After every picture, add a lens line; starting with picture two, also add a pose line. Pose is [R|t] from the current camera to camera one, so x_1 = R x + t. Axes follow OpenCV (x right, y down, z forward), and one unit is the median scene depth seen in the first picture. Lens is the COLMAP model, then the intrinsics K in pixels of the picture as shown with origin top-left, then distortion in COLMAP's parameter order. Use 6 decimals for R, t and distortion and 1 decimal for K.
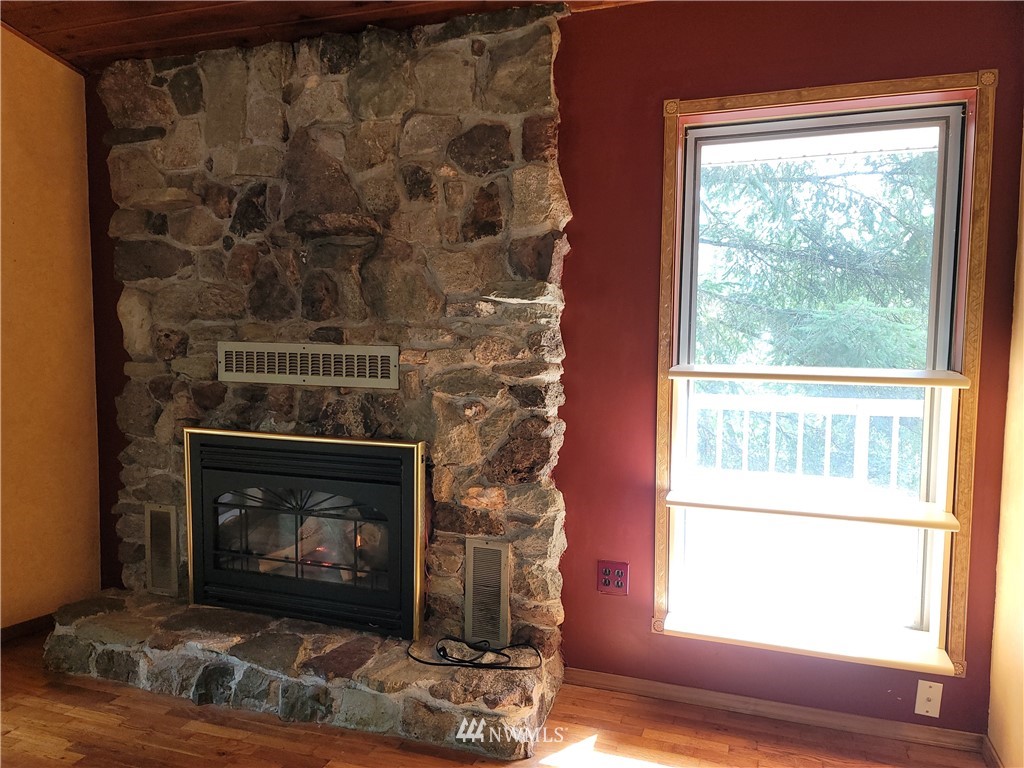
lens RADIAL K [[757.8, 0, 516.4], [0, 757.8, 388.8], [0, 0, 1]] dist [0.069684, -0.066254]
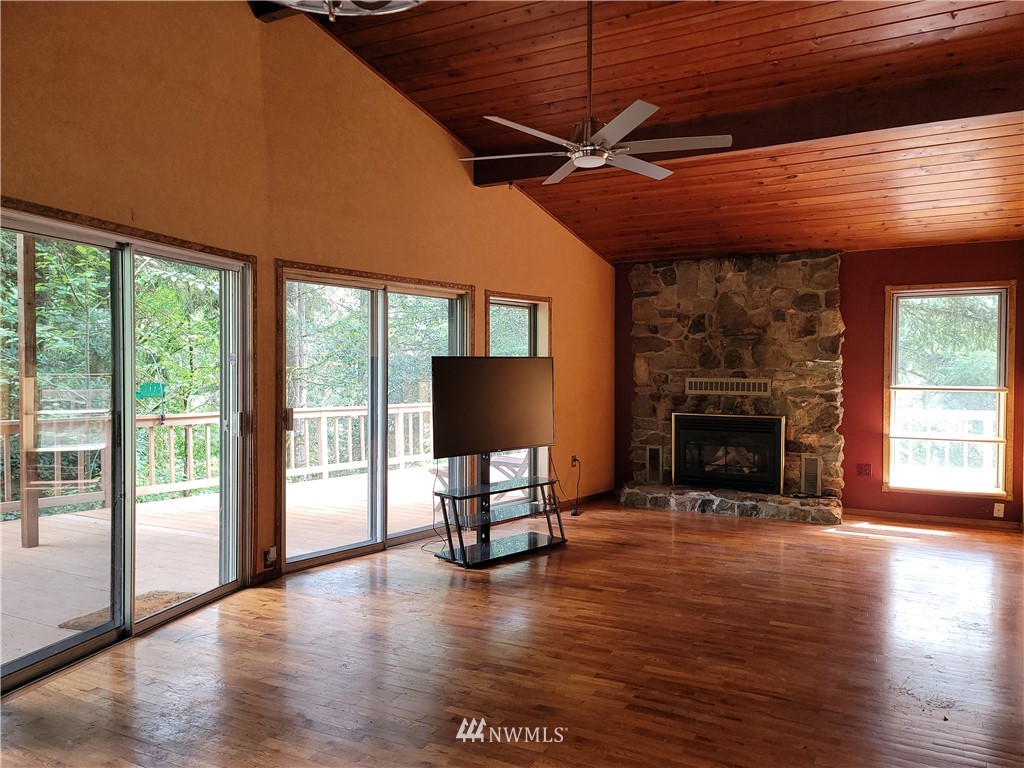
lens RADIAL K [[757.8, 0, 516.4], [0, 757.8, 384.9], [0, 0, 1]] dist [0.069684, -0.066254]
pose [[0.987596, -0.004279, -0.156960, -0.594925], [-0.004251, 0.998533, -0.053973, 0.105110], [0.156961, 0.053971, 0.986129, -1.645712]]
